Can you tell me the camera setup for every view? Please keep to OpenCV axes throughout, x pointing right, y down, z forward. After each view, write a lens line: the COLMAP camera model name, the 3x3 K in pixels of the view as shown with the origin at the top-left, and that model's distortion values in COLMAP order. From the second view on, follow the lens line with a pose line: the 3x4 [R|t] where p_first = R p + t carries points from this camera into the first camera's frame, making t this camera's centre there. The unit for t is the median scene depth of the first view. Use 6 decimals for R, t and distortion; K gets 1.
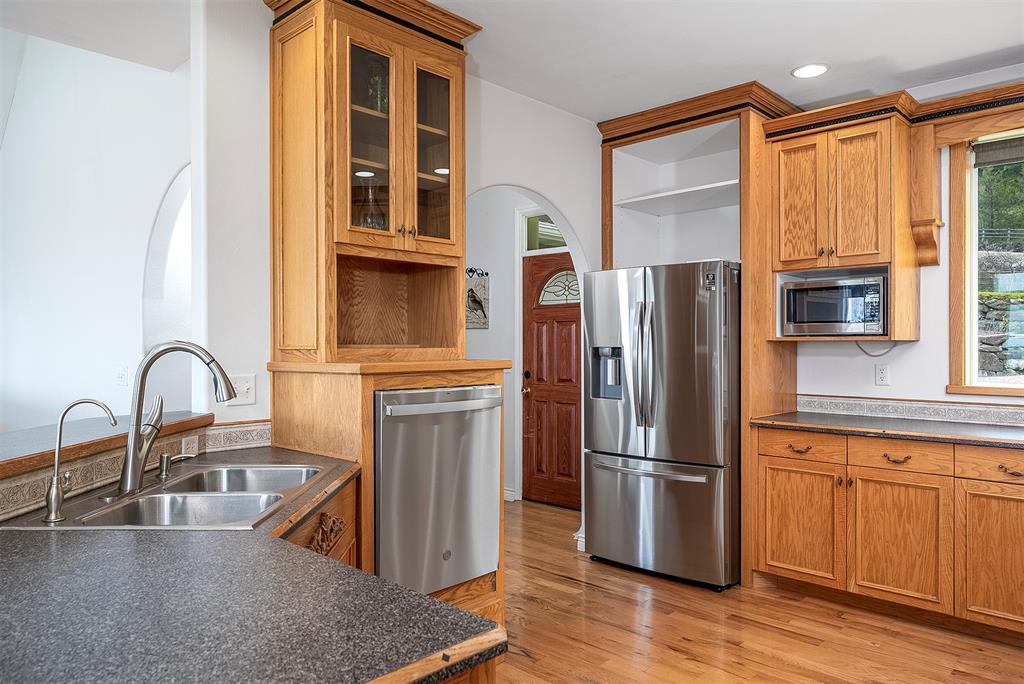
lens RADIAL K [[709.0, 0, 493.8], [0, 709.0, 340.6], [0, 0, 1]] dist [0.001235, 0.002211]
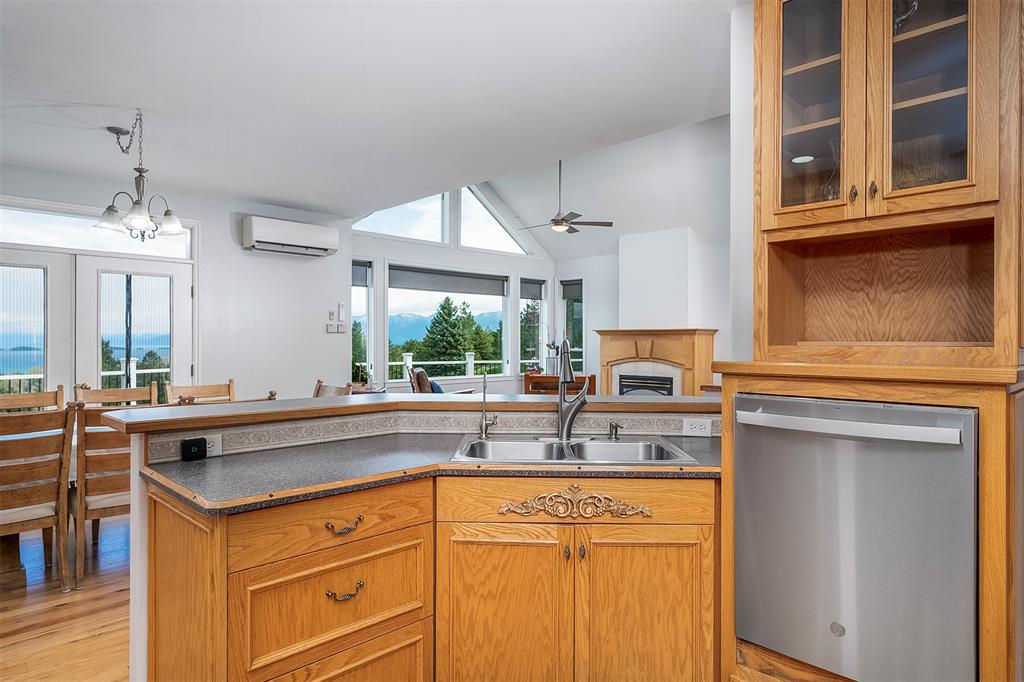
lens RADIAL K [[605.5, 0, 512.0], [0, 605.5, 341.0], [0, 0, 1]] dist [0.001161, 0.000077]
pose [[-0.008617, 0.001677, -0.999961, 0.412338], [0.002030, 0.999997, 0.001659, 0.002297], [0.999961, -0.002016, -0.008620, 0.492974]]
